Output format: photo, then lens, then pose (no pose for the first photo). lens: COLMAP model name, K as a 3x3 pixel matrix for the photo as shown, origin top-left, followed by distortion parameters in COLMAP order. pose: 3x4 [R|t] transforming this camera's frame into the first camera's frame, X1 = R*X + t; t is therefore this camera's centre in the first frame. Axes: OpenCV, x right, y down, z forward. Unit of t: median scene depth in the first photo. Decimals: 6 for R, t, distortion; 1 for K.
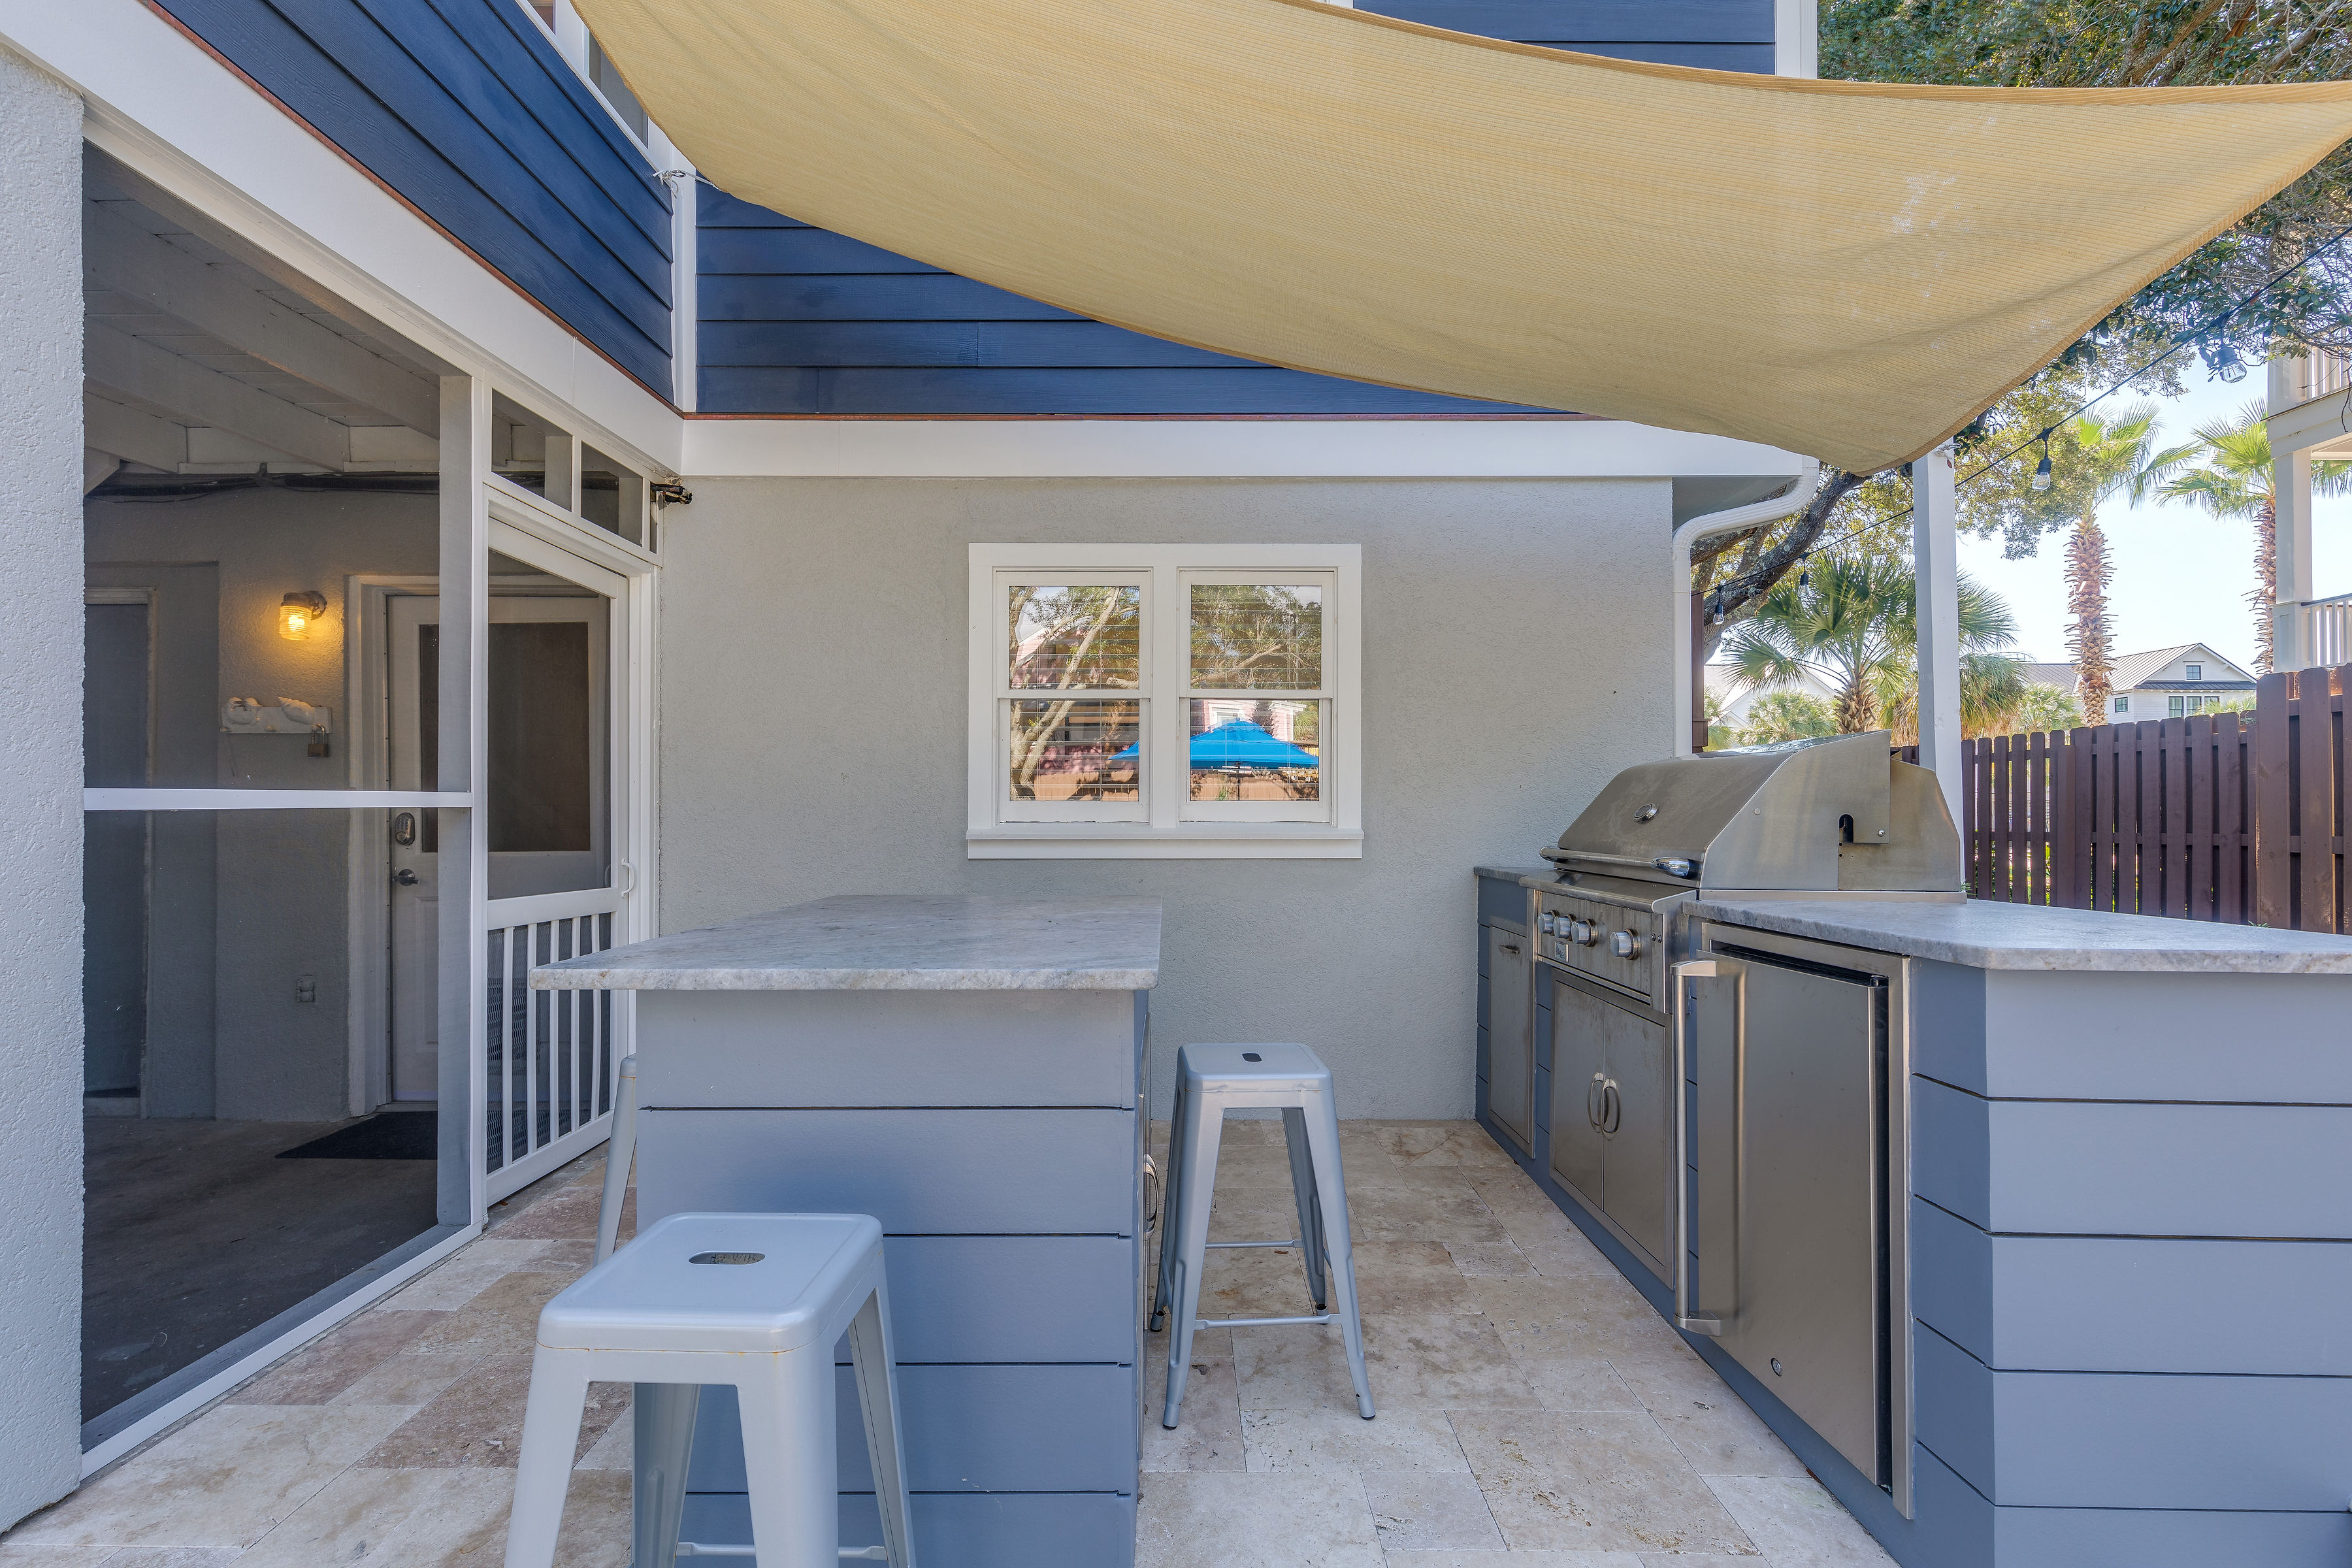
lens RADIAL K [[1058.1, 0, 1158.1], [0, 1058.1, 793.3], [0, 0, 1]] dist [0.000997, 0.000260]
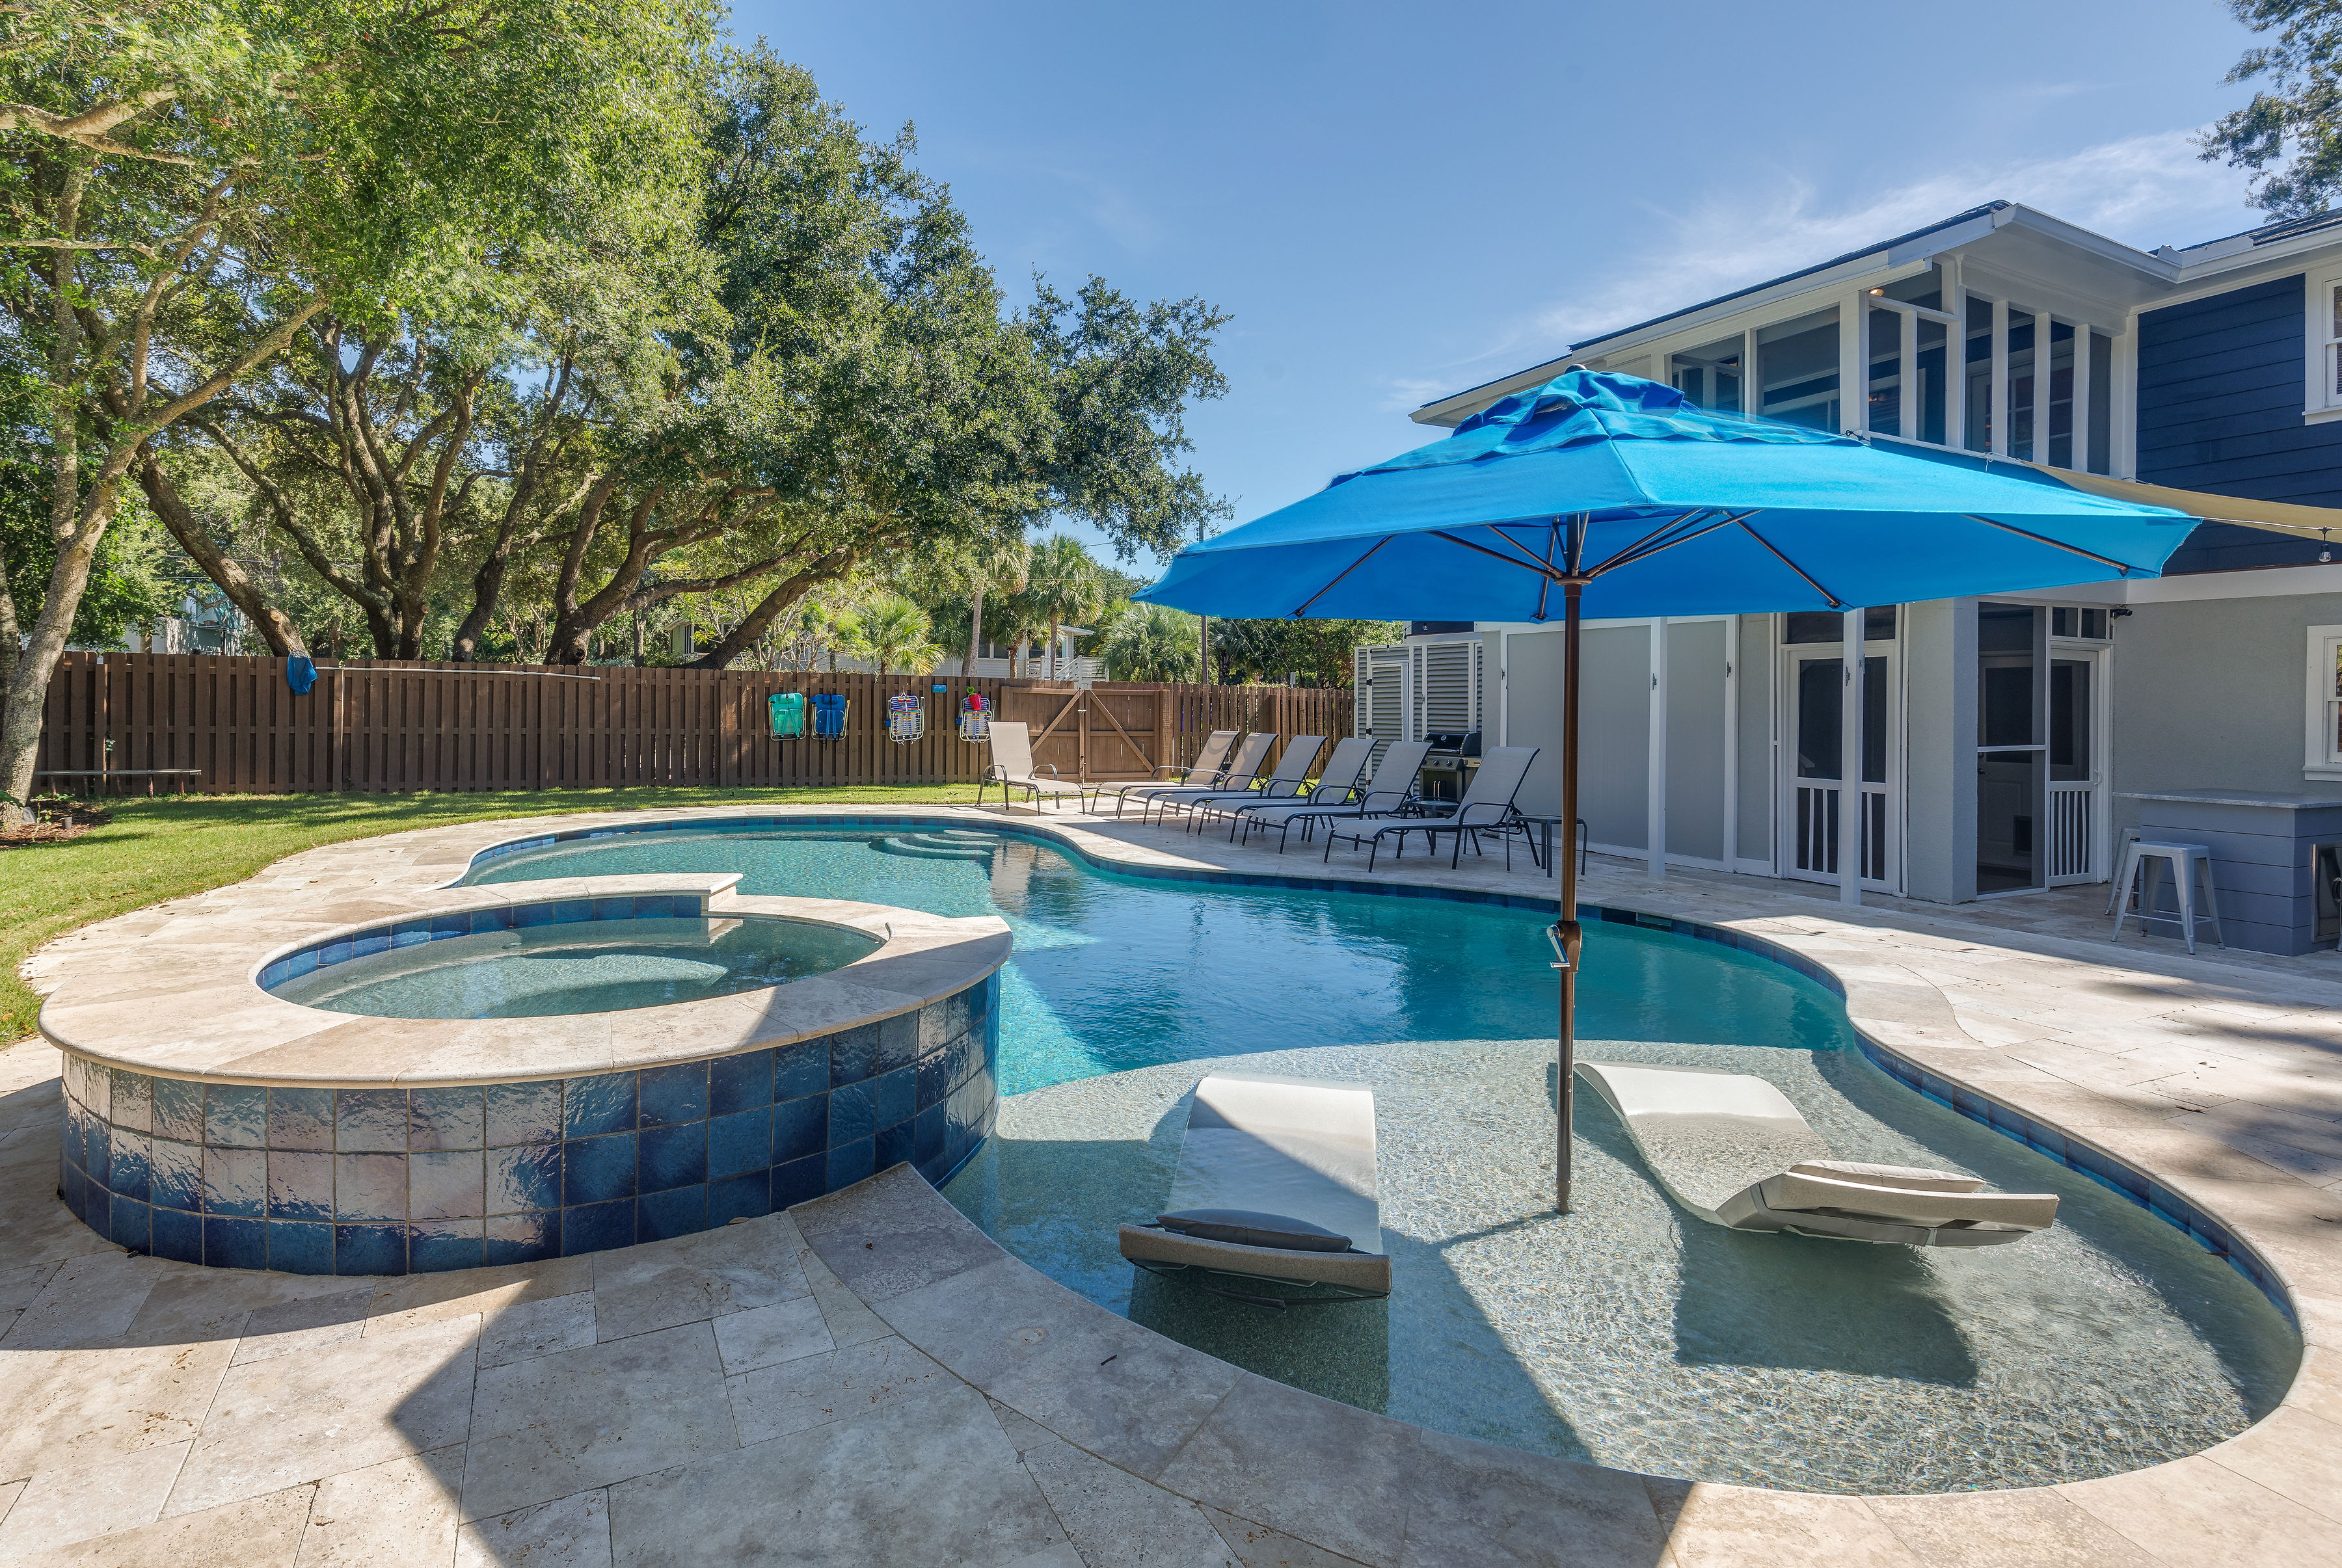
lens RADIAL K [[1073.6, 0, 1165.9], [0, 1073.6, 713.1], [0, 0, 1]] dist [0.001079, 0.000292]
pose [[0.452640, 0.007691, -0.891660, 0.671811], [0.005065, 0.999924, 0.011197, -0.100297], [0.891679, -0.009585, 0.452567, -1.874233]]
